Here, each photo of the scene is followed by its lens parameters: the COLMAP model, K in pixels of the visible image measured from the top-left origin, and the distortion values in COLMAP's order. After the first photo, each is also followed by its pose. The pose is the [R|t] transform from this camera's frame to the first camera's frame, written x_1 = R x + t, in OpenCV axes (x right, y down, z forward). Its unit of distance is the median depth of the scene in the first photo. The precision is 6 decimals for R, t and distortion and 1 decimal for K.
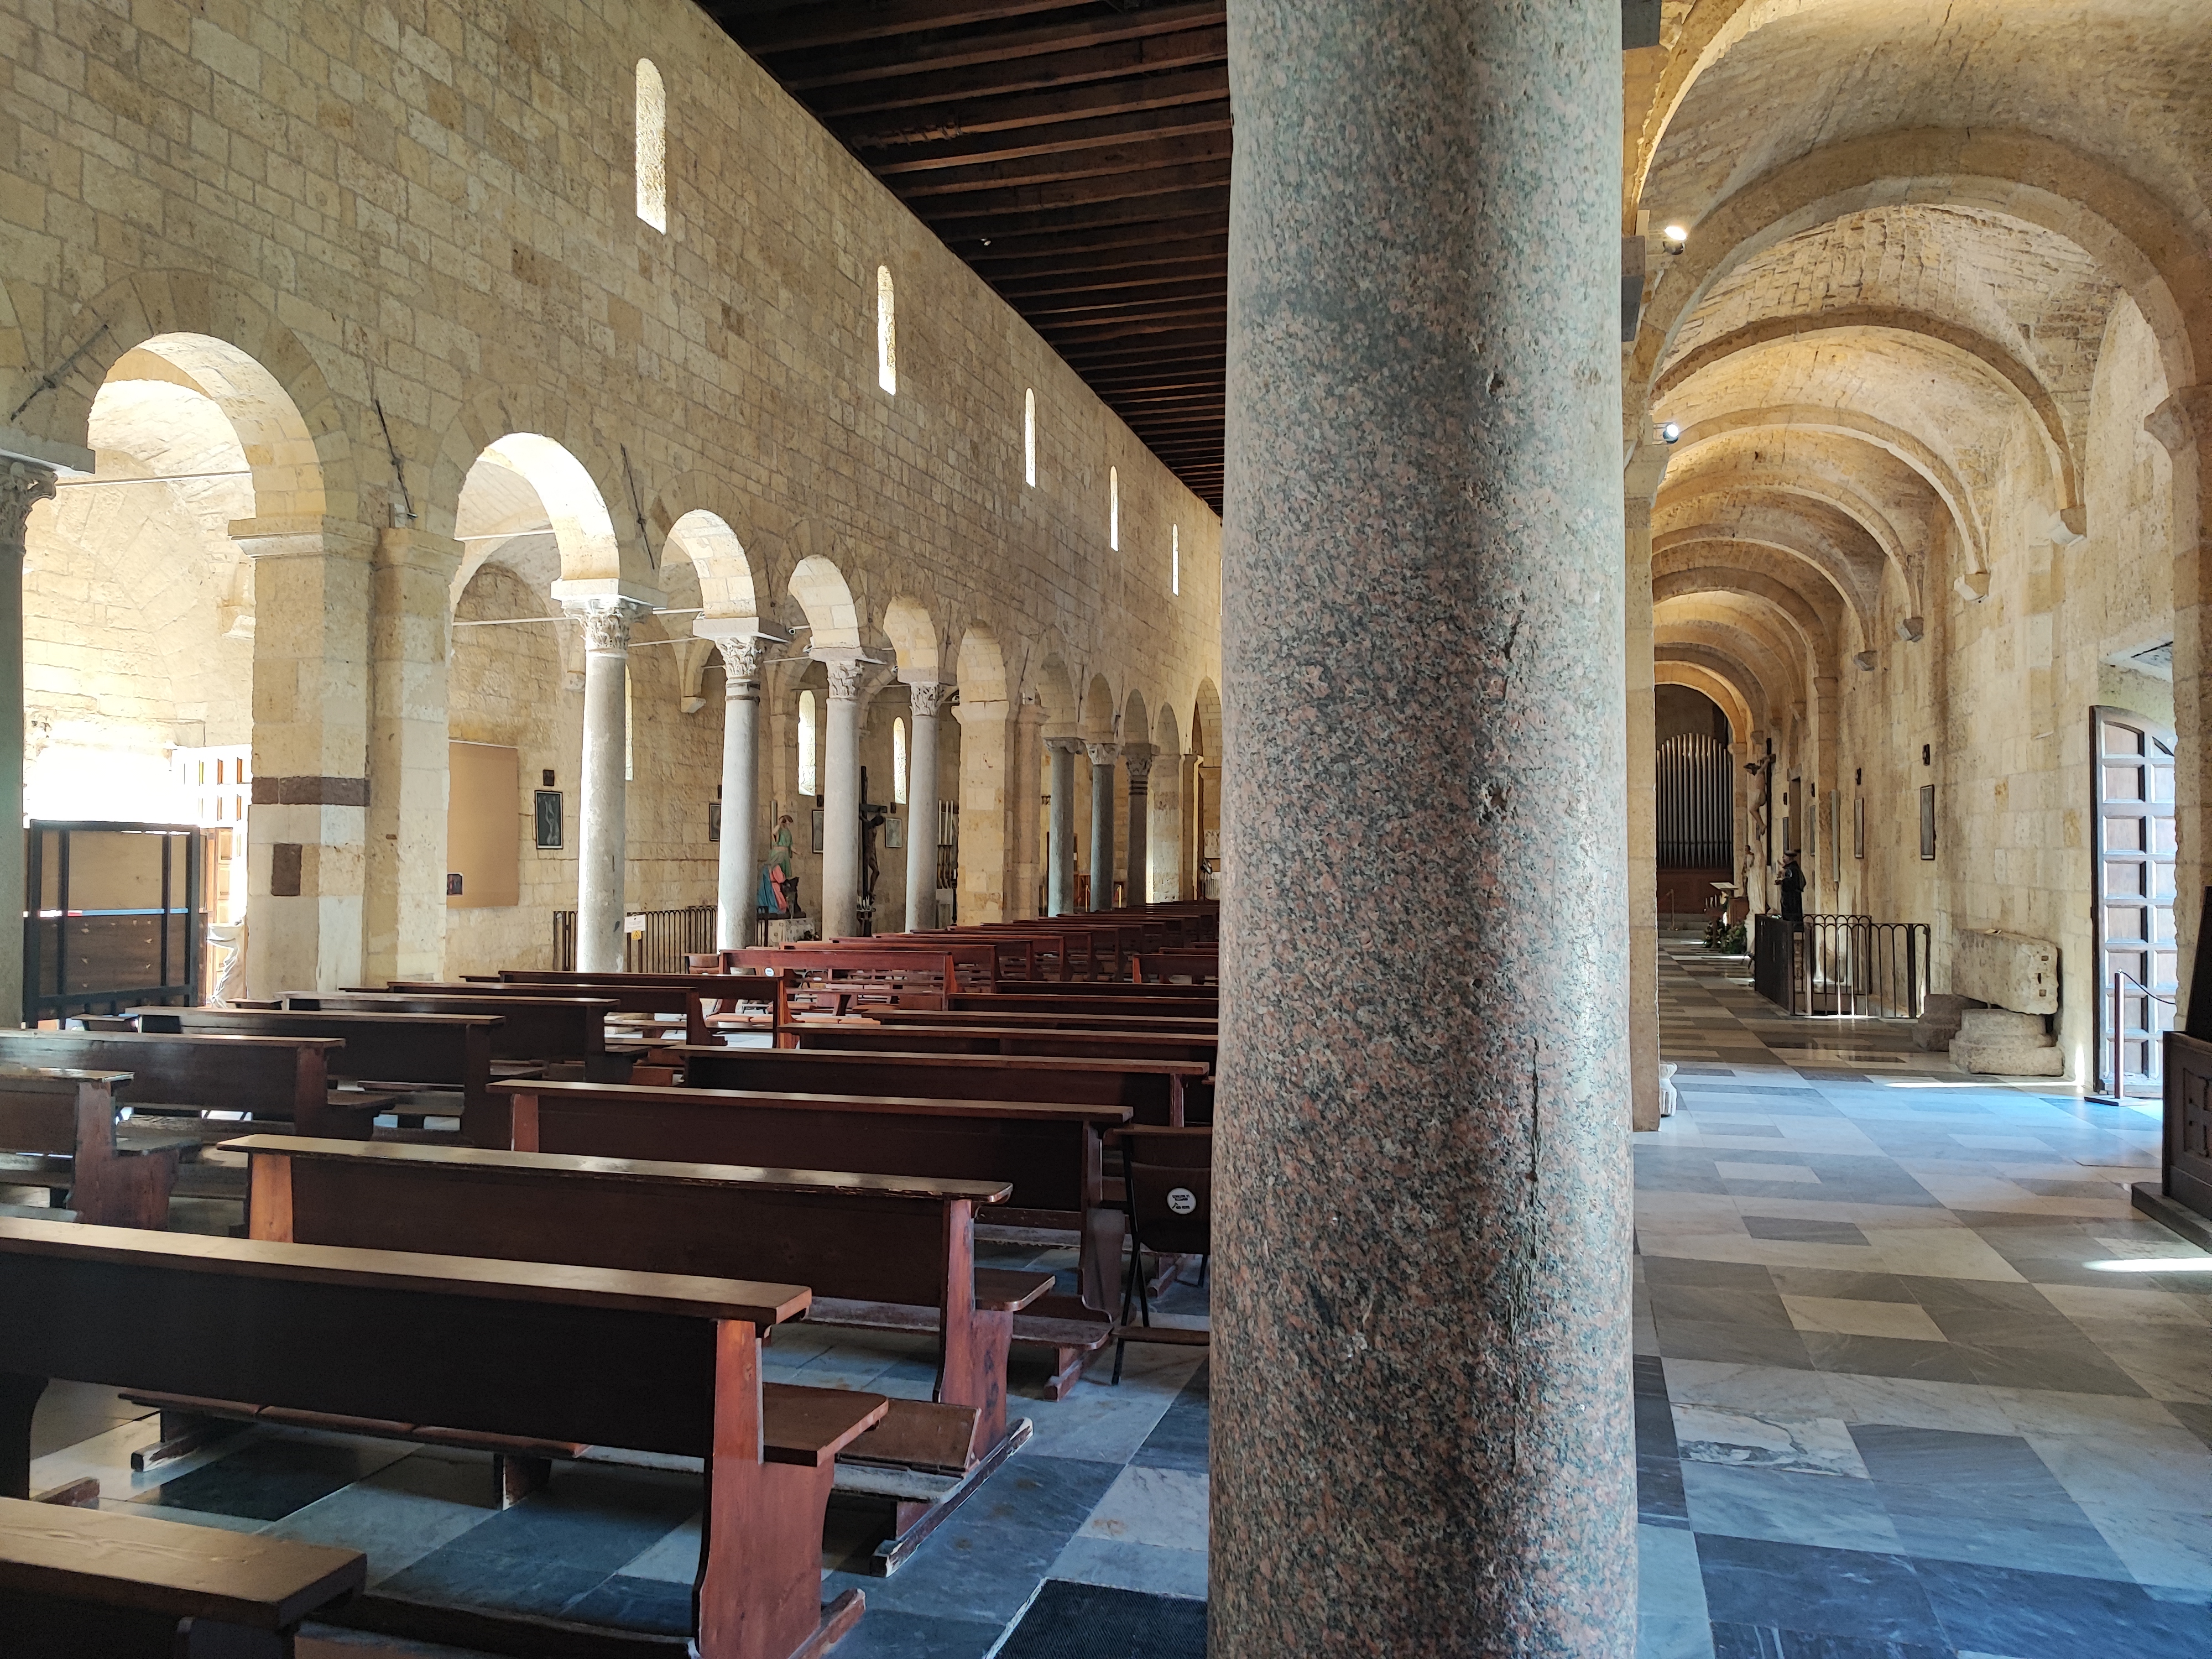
lens RADIAL K [[1604.1, 0, 1112.9], [0, 1604.1, 829.9], [0, 0, 1]] dist [0.048327, -0.051660]
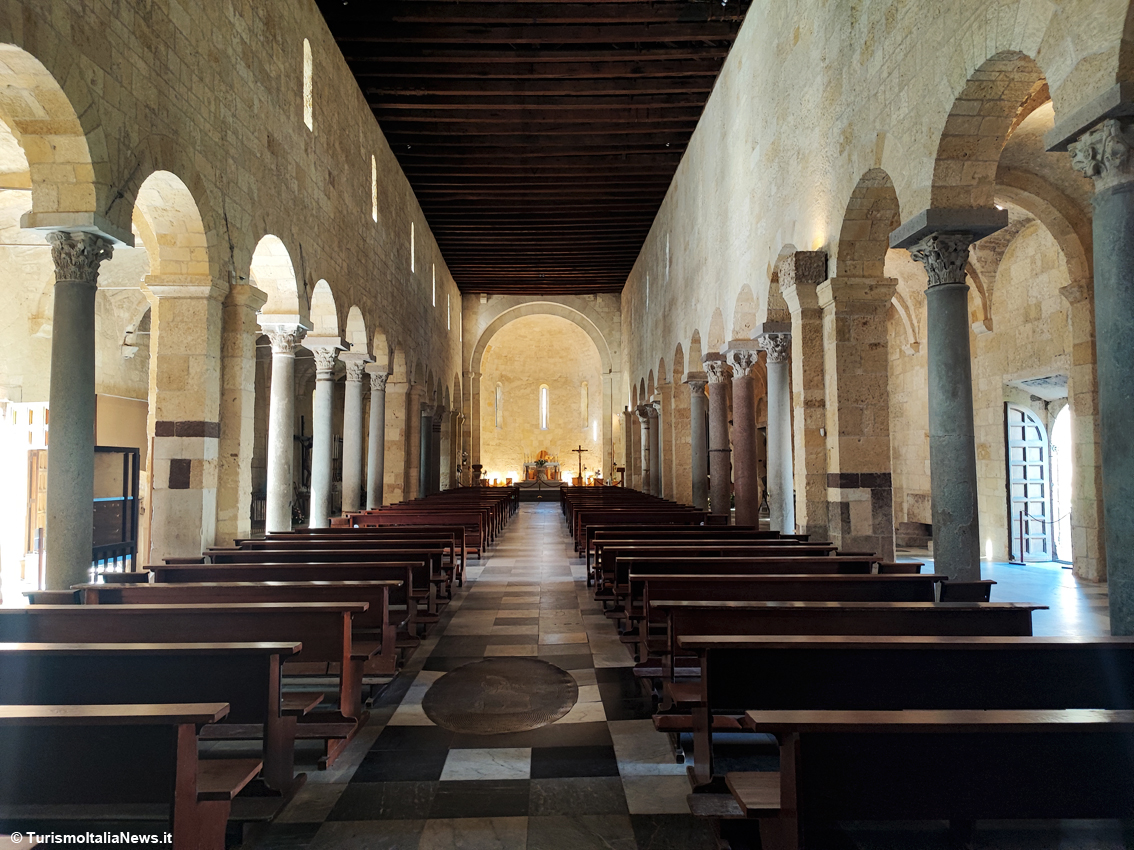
lens RADIAL K [[822.4, 0, 573.4], [0, 822.4, 425.5], [0, 0, 1]] dist [0.048327, -0.051660]
pose [[0.953315, 0.010839, 0.301784, -0.354220], [-0.001917, 0.999553, -0.029844, -0.001810], [-0.301973, 0.027872, 0.952909, 0.006379]]
